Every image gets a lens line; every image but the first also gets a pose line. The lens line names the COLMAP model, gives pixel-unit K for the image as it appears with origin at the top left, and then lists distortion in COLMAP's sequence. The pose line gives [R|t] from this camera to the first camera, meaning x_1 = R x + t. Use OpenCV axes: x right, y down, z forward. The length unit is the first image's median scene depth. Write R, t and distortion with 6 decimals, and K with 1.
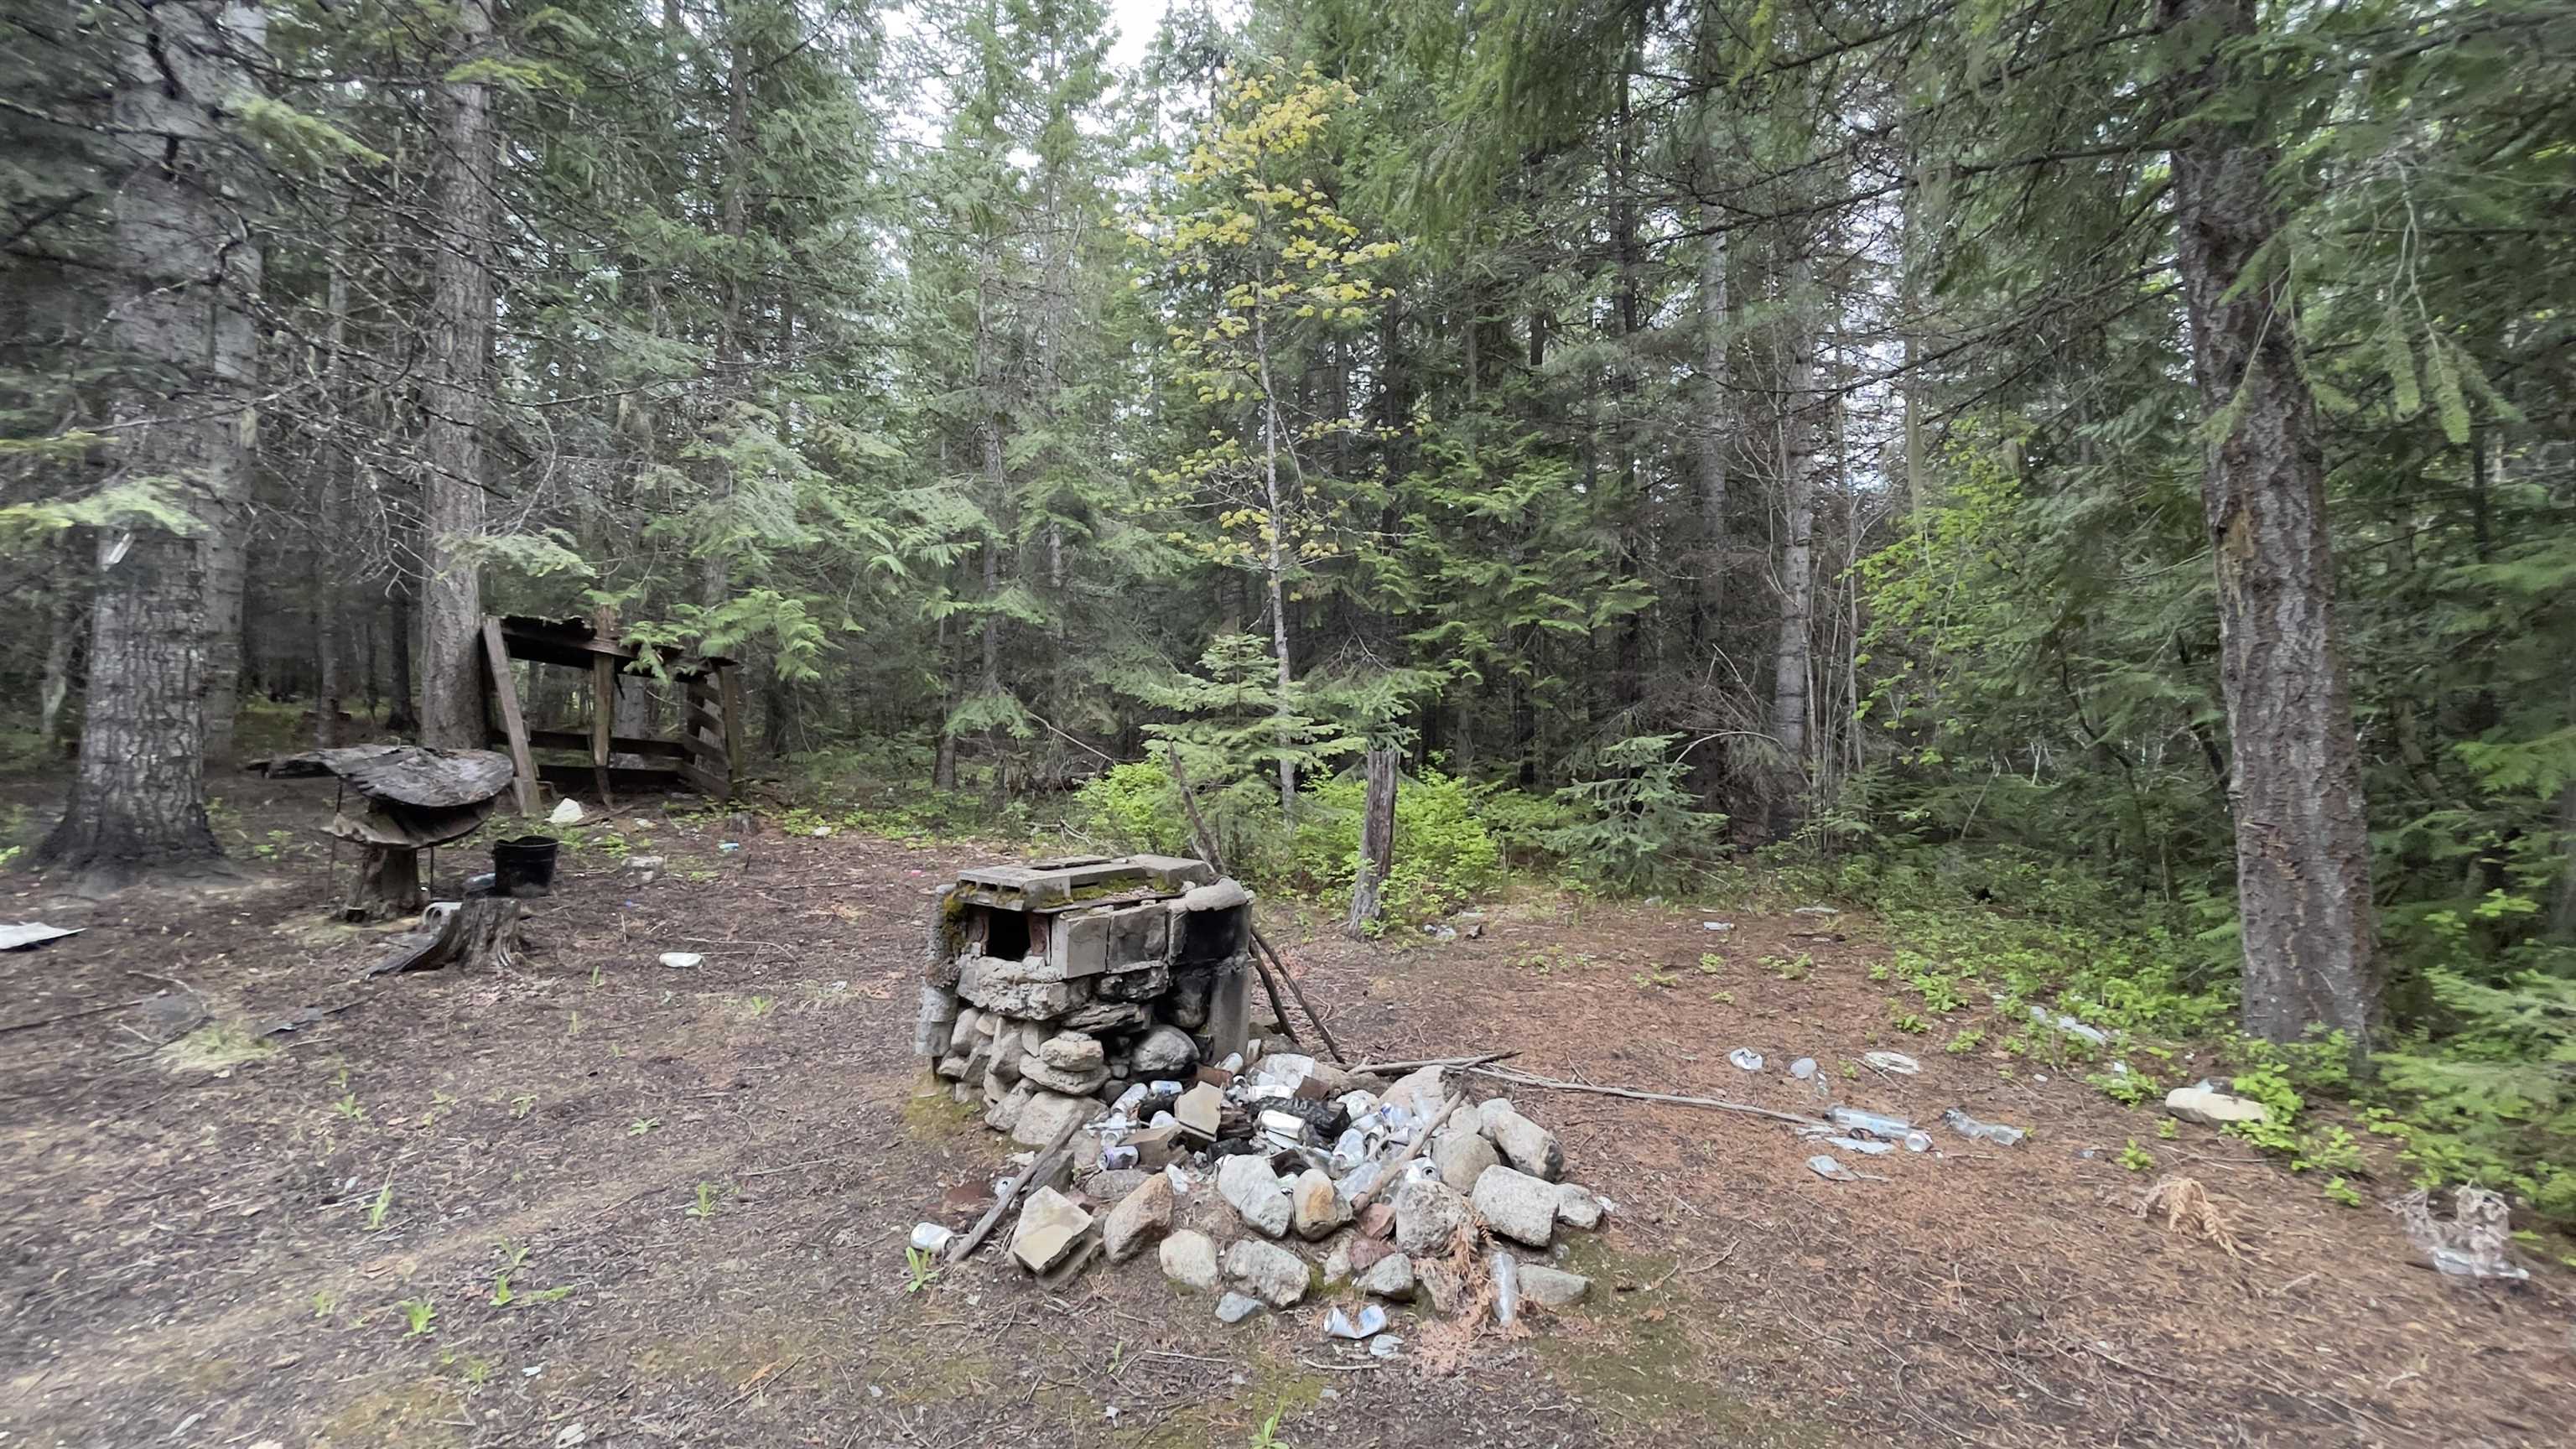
lens RADIAL K [[1017.0, 0, 1287.5], [0, 1017.0, 725.8], [0, 0, 1]] dist [-0.000276, -0.000602]
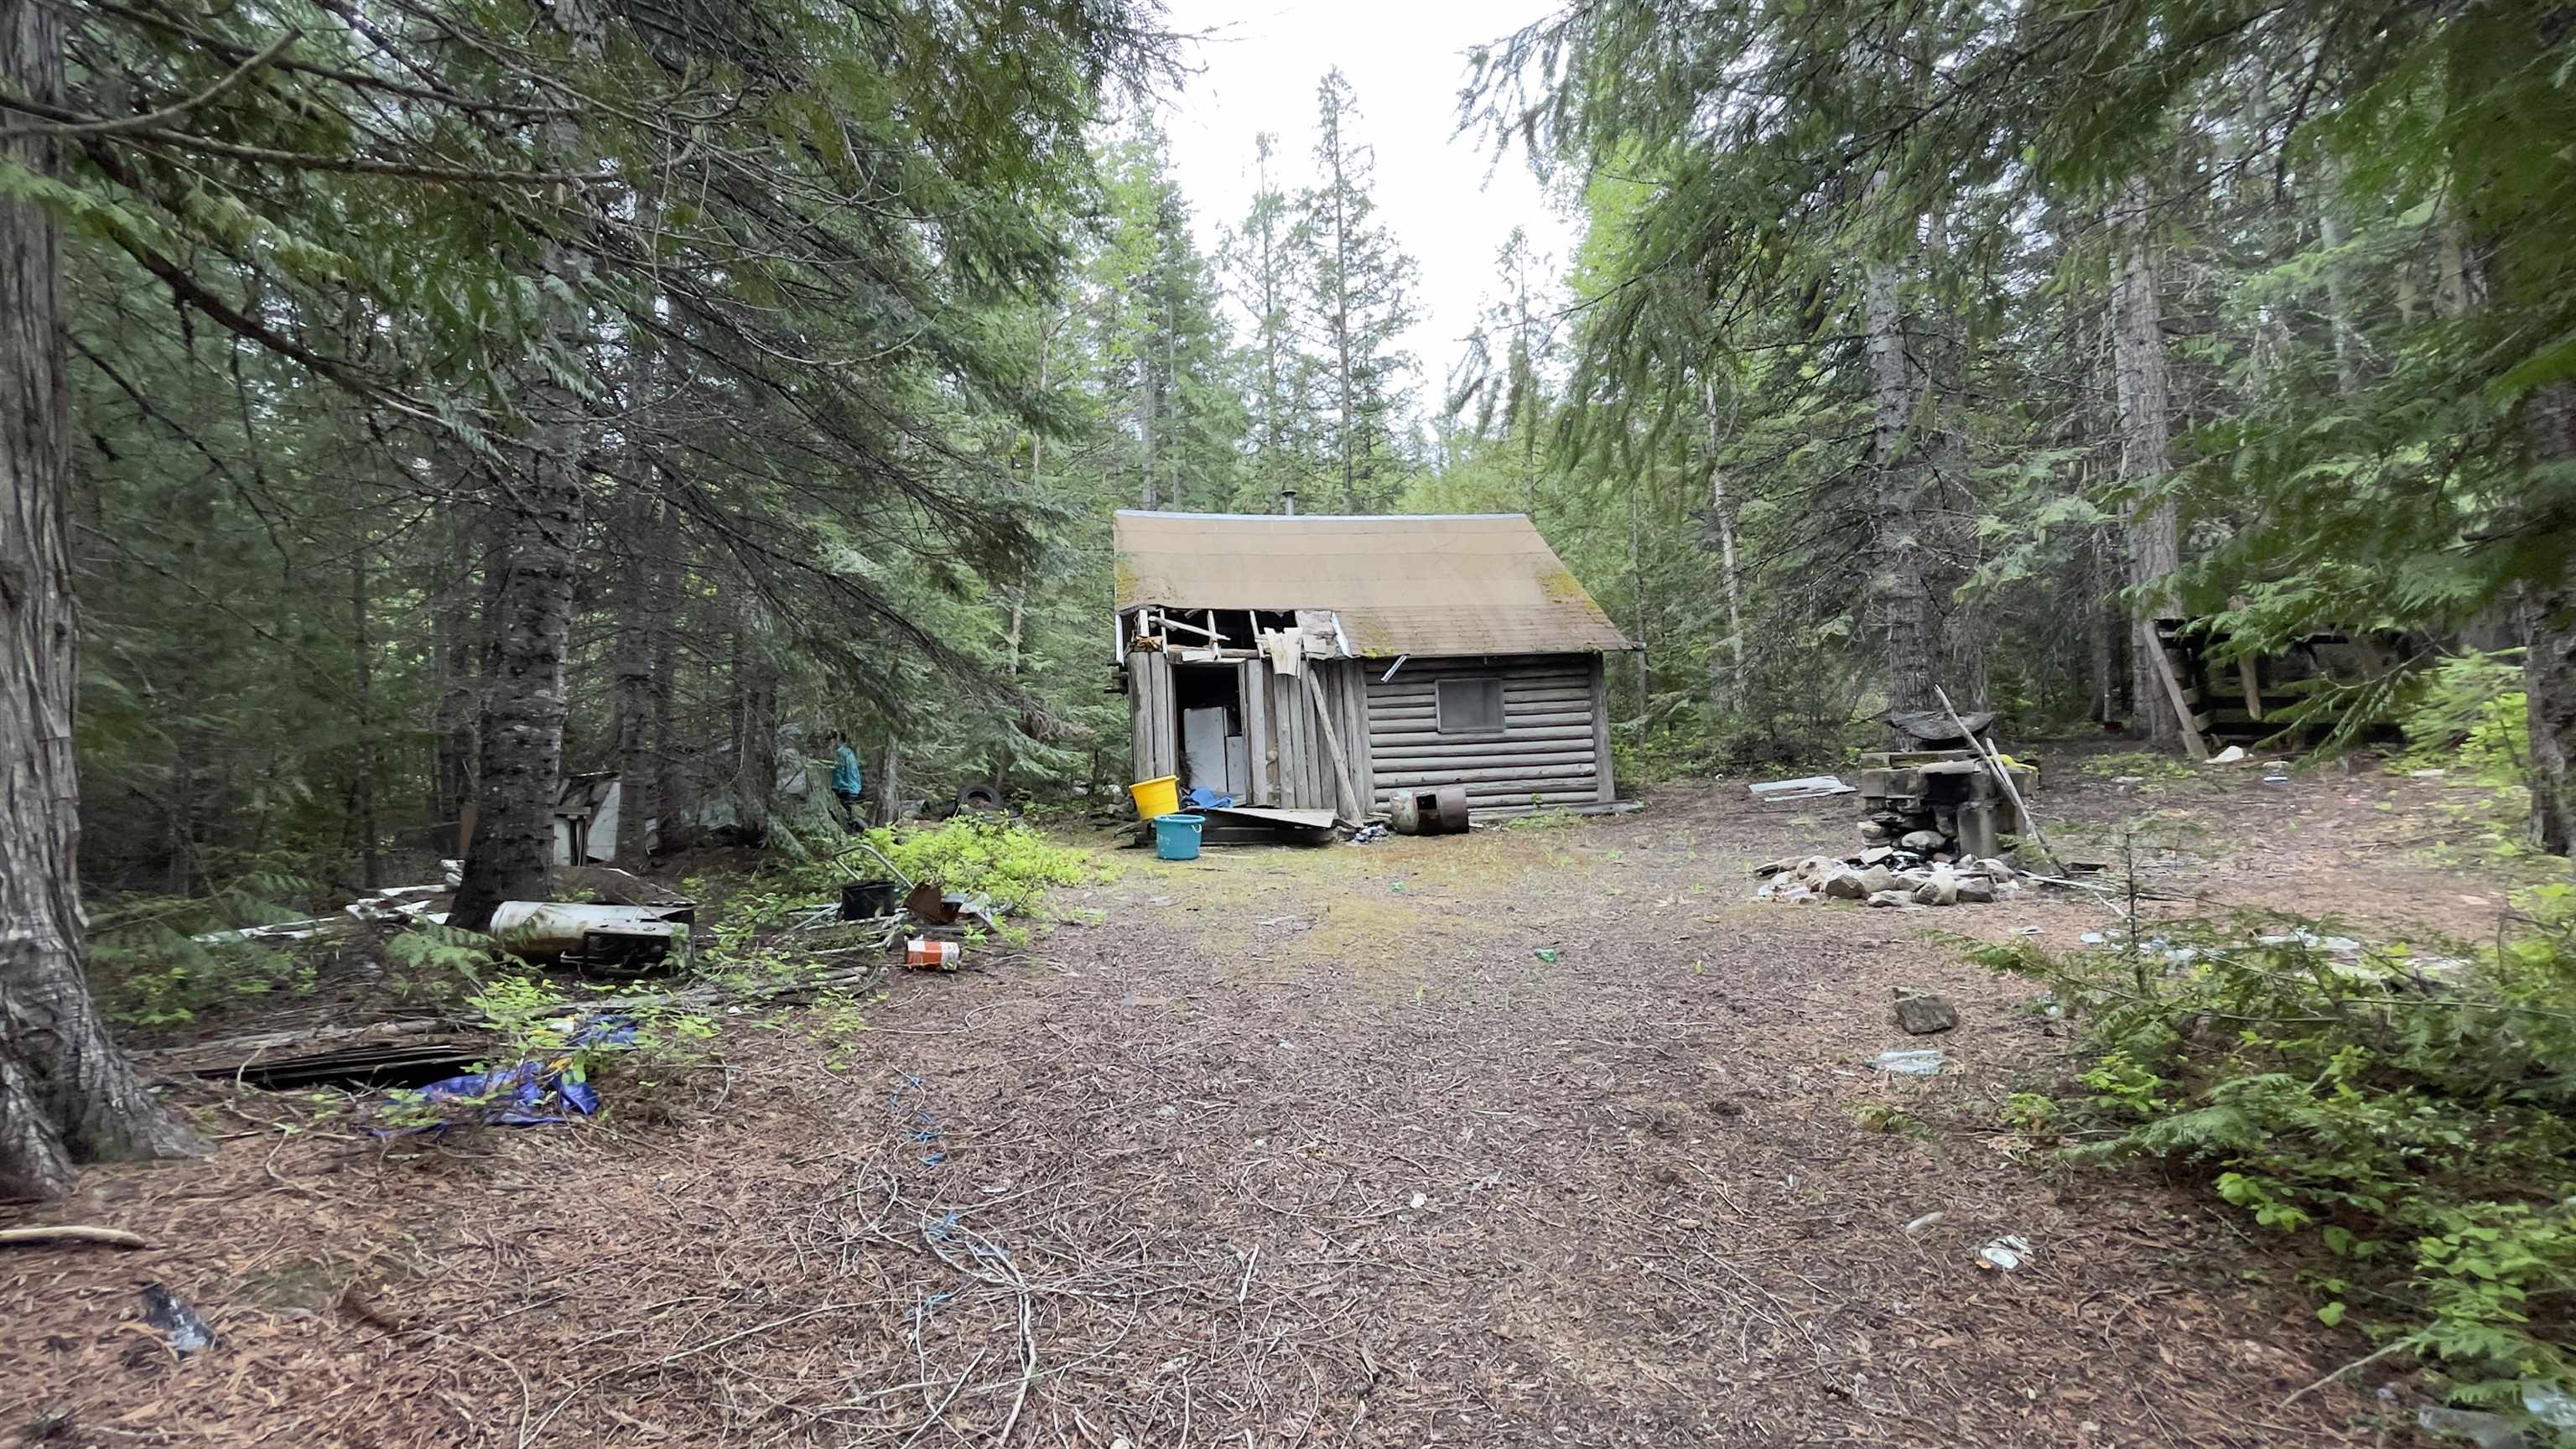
lens RADIAL K [[1017.0, 0, 1279.2], [0, 1017.0, 706.3], [0, 0, 1]] dist [-0.000276, -0.000602]
pose [[-0.244209, -0.054475, -0.968191, 2.160094], [0.043501, 0.996800, -0.067056, 0.131334], [0.968746, -0.058493, -0.241058, 0.261680]]
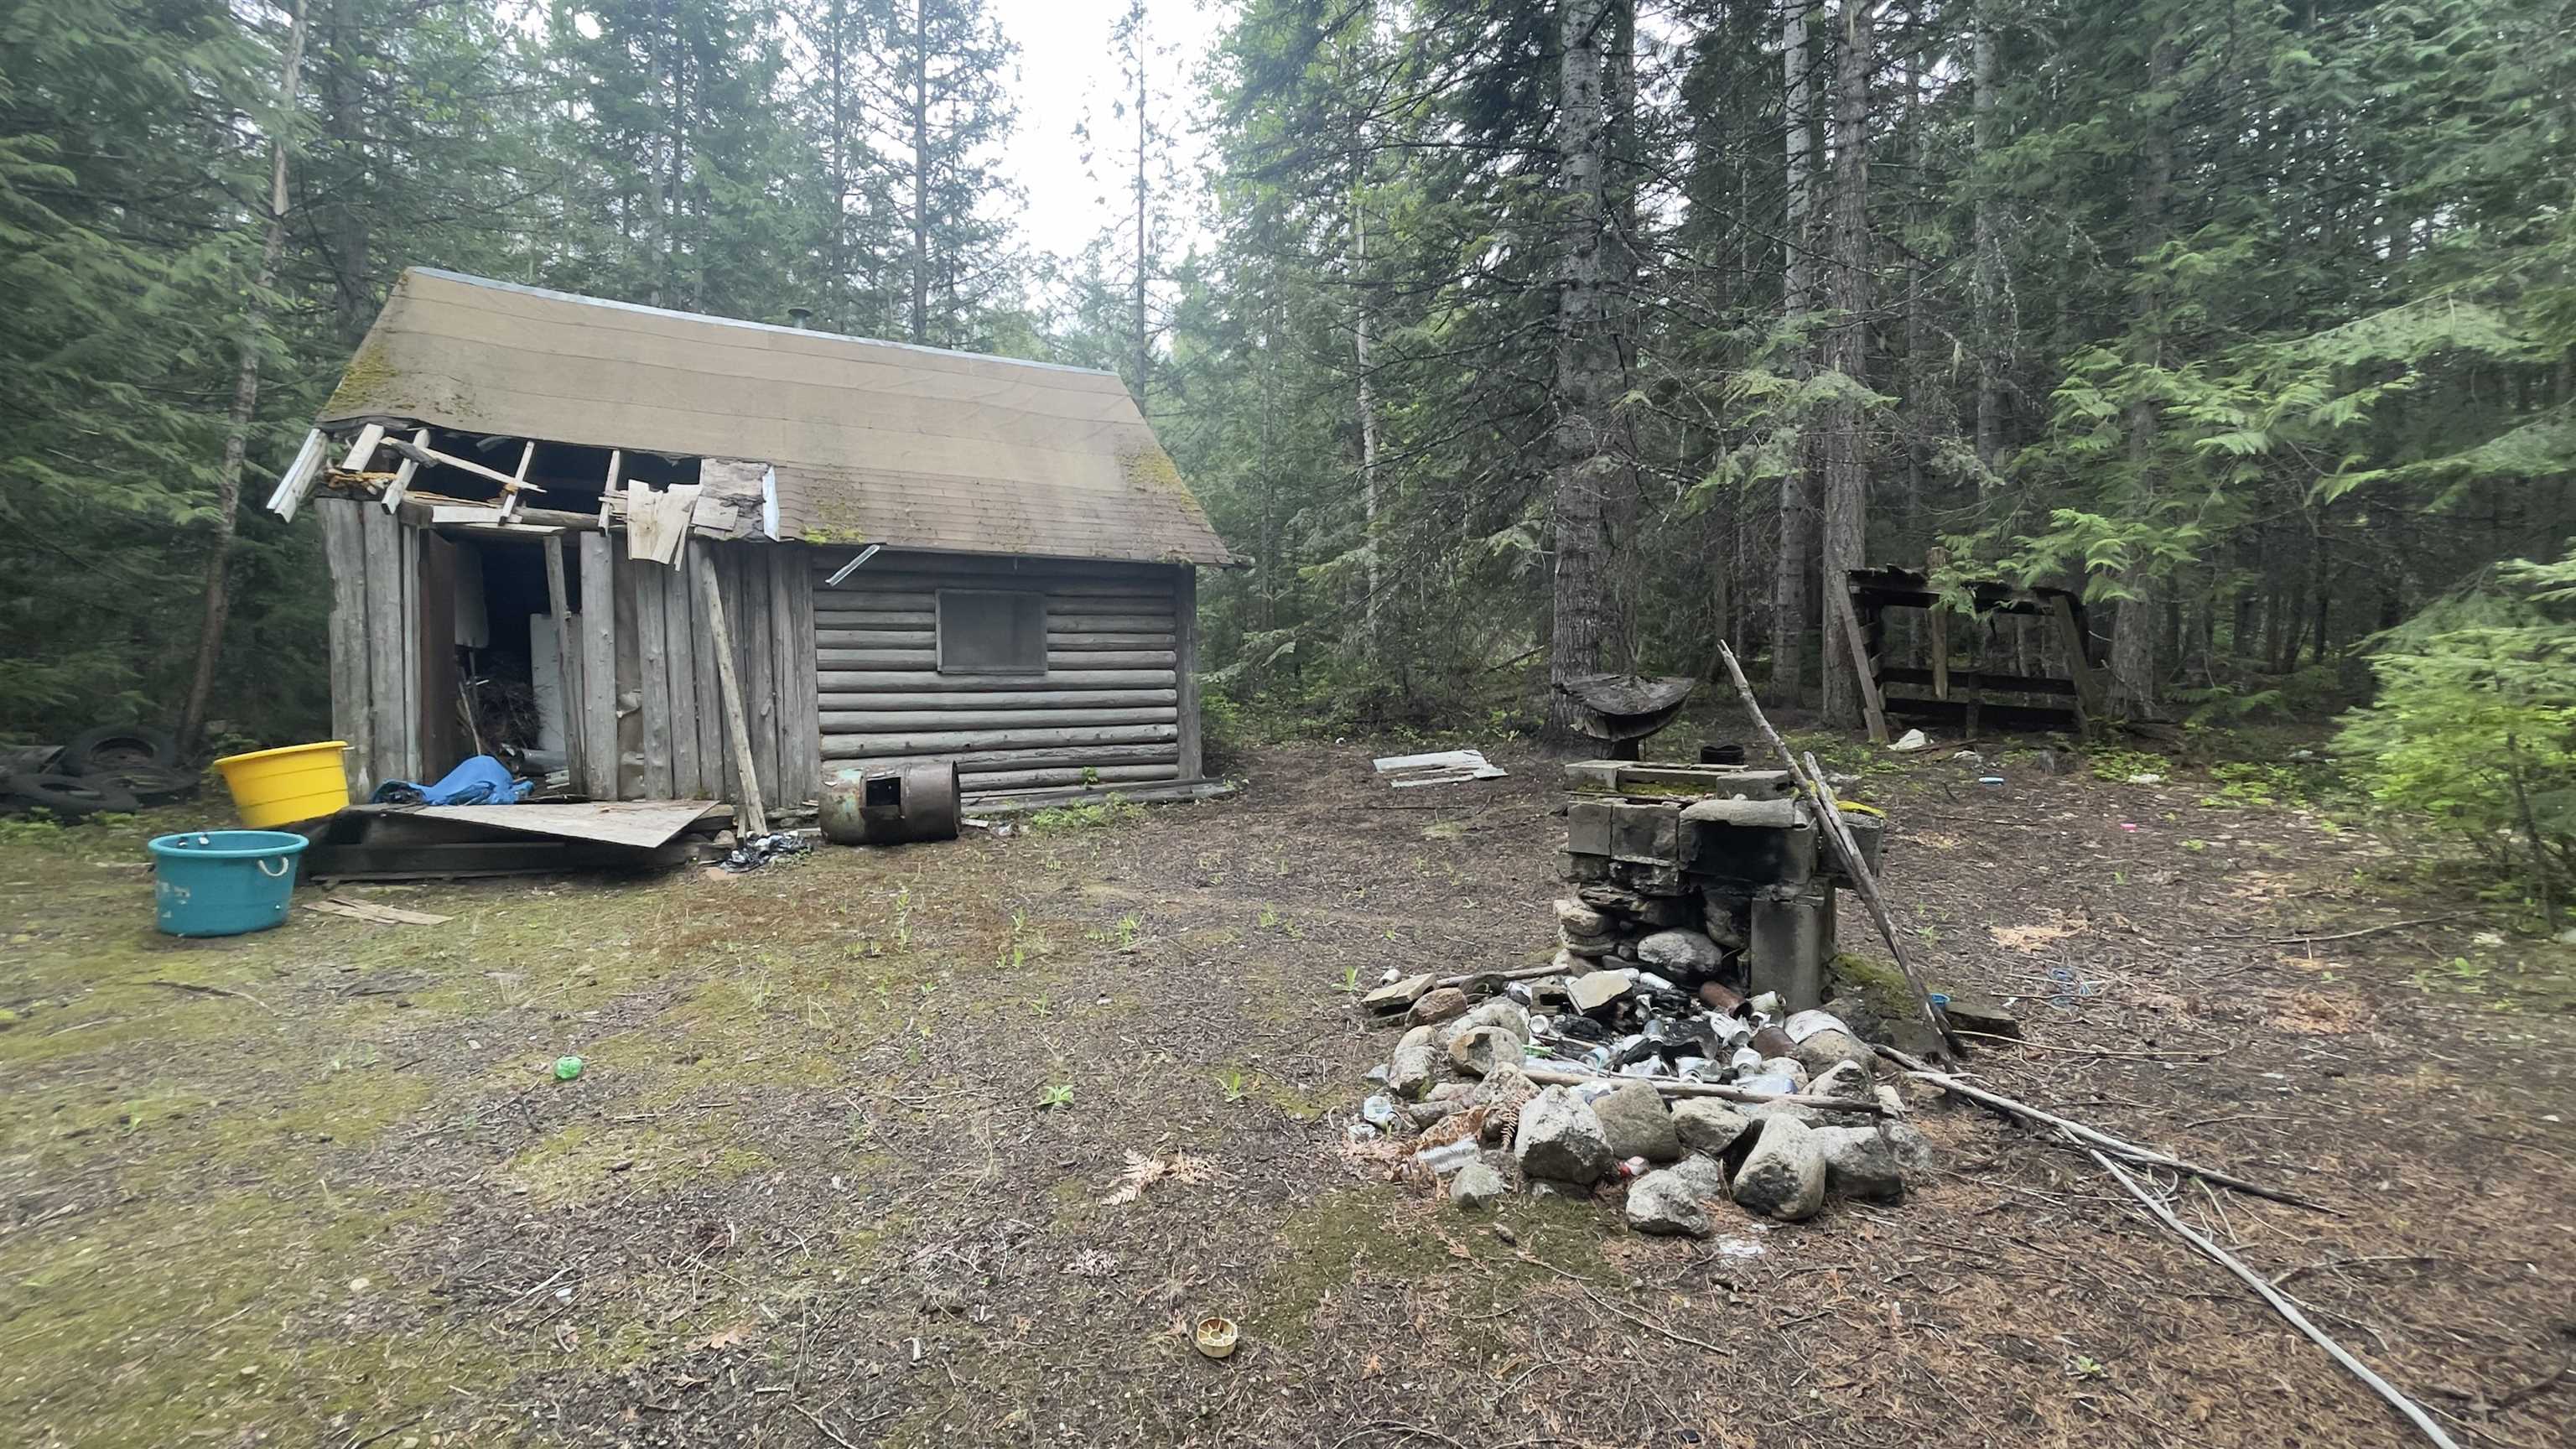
lens RADIAL K [[1017.0, 0, 1272.1], [0, 1017.0, 719.5], [0, 0, 1]] dist [-0.000276, -0.000602]
pose [[0.079469, 0.026914, -0.996474, 0.843004], [0.010618, 0.999556, 0.027844, 0.055856], [0.996781, -0.012793, 0.079148, 0.520849]]
